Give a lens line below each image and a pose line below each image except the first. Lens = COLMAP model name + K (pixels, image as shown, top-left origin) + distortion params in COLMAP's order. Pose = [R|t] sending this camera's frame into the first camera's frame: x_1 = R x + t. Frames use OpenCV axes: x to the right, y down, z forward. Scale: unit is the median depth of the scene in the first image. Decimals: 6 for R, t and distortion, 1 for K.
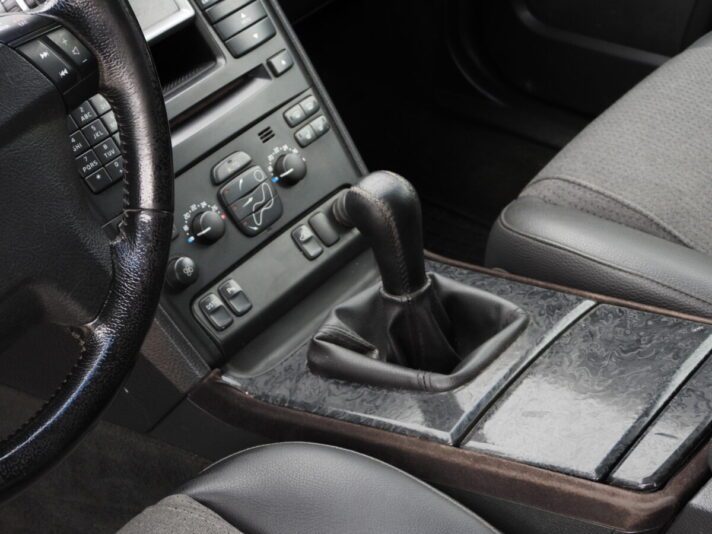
lens RADIAL K [[1522.6, 0, 354.1], [0, 1522.6, 268.0], [0, 0, 1]] dist [-0.138602, 0.000000]
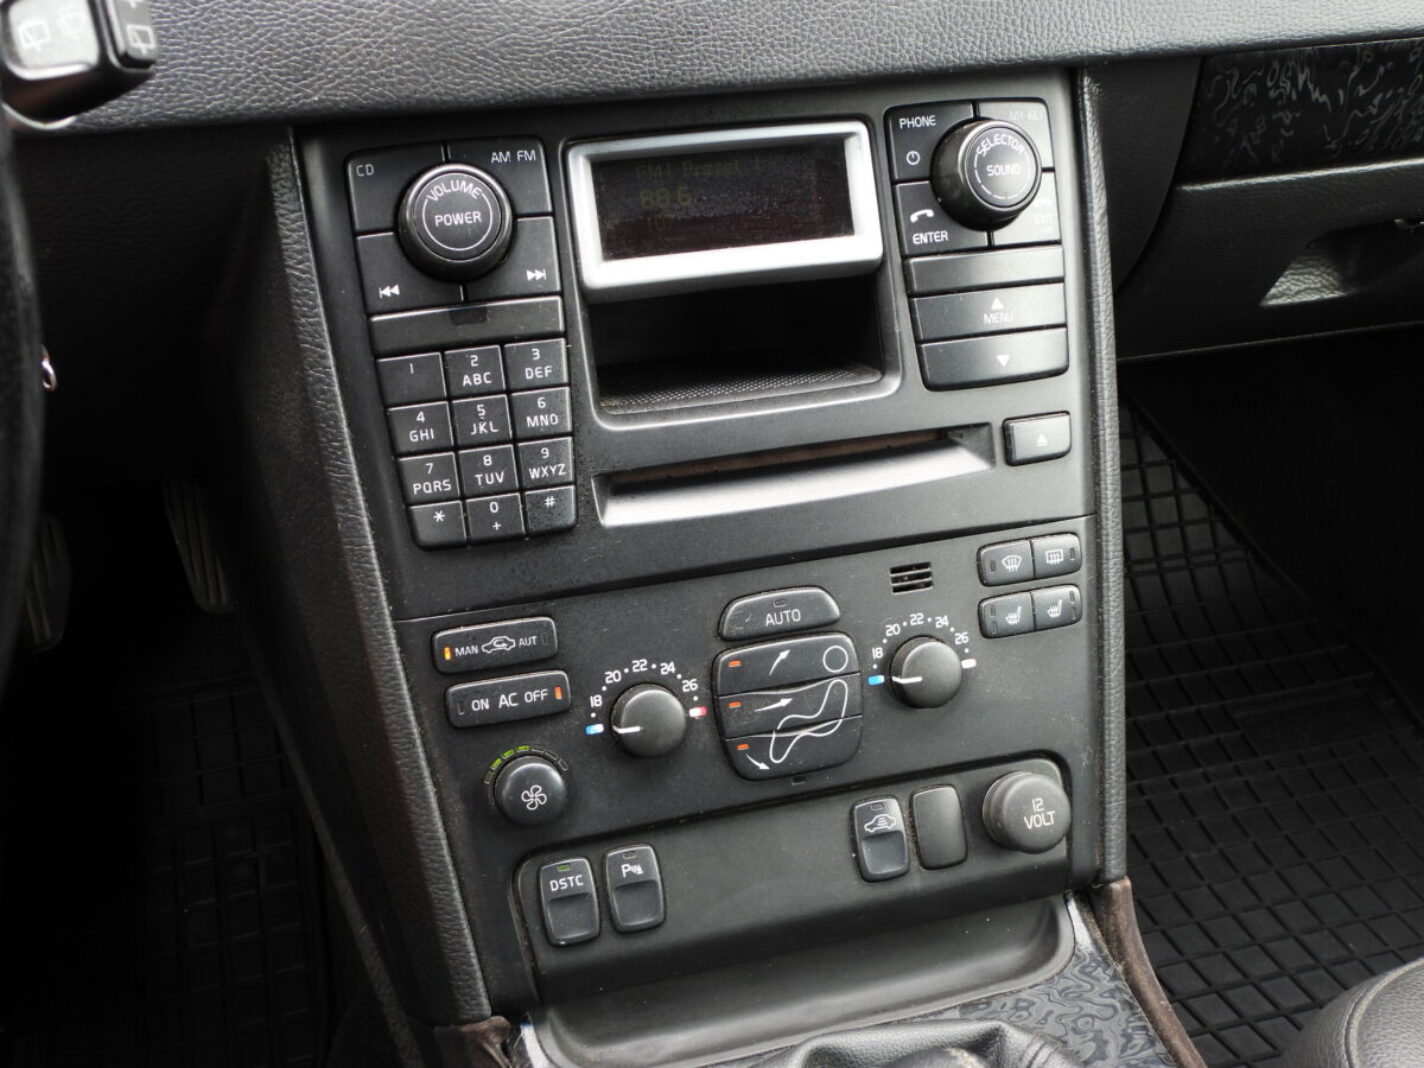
lens RADIAL K [[1616.3, 0, 720.3], [0, 1616.3, 544.9], [0, 0, 1]] dist [-0.007107, 0.000000]
pose [[0.798029, 0.458113, -0.391513, 0.076173], [-0.422707, 0.888588, 0.178132, -0.156207], [0.429498, 0.023340, 0.902766, 0.560802]]
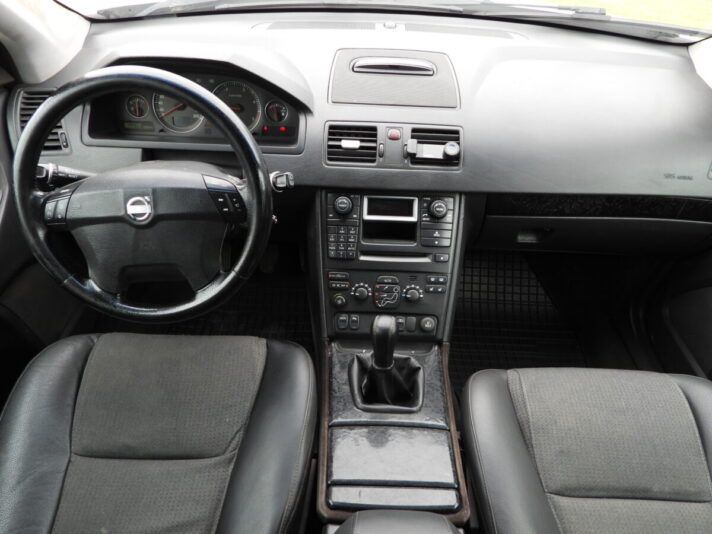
lens RADIAL K [[504.0, 0, 355.1], [0, 504.0, 267.5], [0, 0, 1]] dist [-0.004537, 0.009734]
pose [[0.585654, 0.563279, -0.582861, 0.349880], [-0.518615, 0.813030, 0.264615, -0.268520], [0.622935, 0.147307, 0.768279, 0.321385]]
